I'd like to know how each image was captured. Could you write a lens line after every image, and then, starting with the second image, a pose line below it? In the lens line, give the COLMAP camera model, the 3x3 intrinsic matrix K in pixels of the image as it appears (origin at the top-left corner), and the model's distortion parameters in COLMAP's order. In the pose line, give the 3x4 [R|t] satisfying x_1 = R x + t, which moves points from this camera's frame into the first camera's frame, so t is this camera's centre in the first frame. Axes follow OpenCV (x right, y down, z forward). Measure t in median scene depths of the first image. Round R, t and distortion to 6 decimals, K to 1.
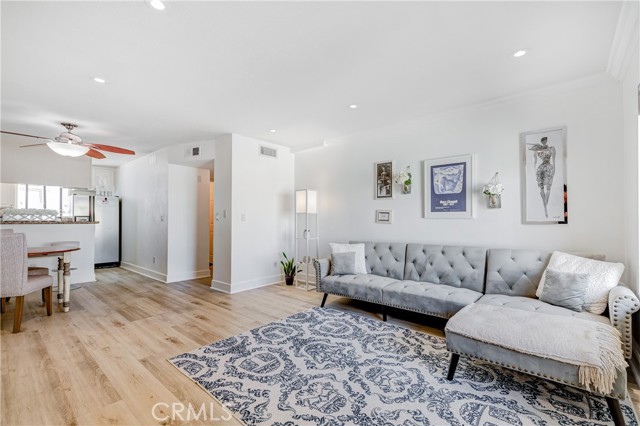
lens RADIAL K [[287.4, 0, 321.4], [0, 287.4, 219.5], [0, 0, 1]] dist [0.000569, -0.000021]
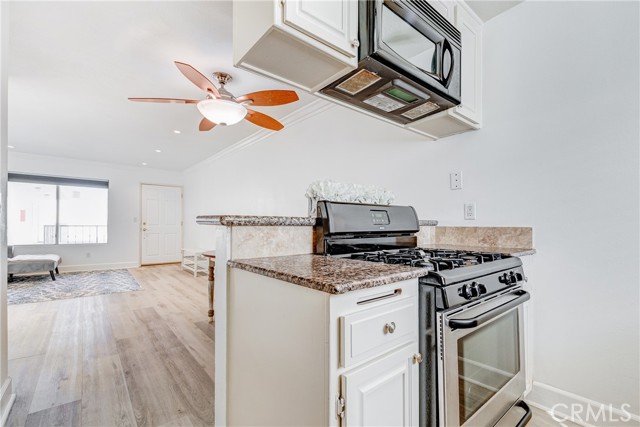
lens RADIAL K [[287.4, 0, 321.4], [0, 287.4, 220.0], [0, 0, 1]] dist [0.000569, -0.000021]
pose [[-0.985490, 0.000469, 0.169733, -1.517130], [-0.001909, 0.999902, -0.013848, 0.020527], [-0.169723, -0.013971, -0.985393, 2.012006]]
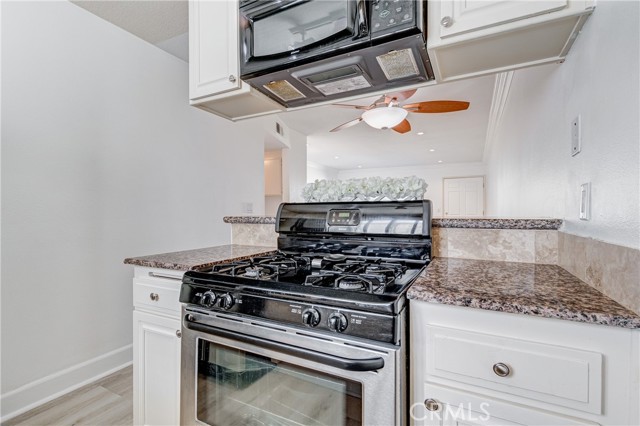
lens RADIAL K [[271.3, 0, 320.0], [0, 271.3, 213.0], [0, 0, 1]] dist [0.000362, -0.000040]
pose [[-0.278821, -0.002832, 0.960339, -2.024595], [0.001444, 0.999993, 0.003368, -0.003583], [-0.960342, 0.002326, -0.278815, 1.562645]]
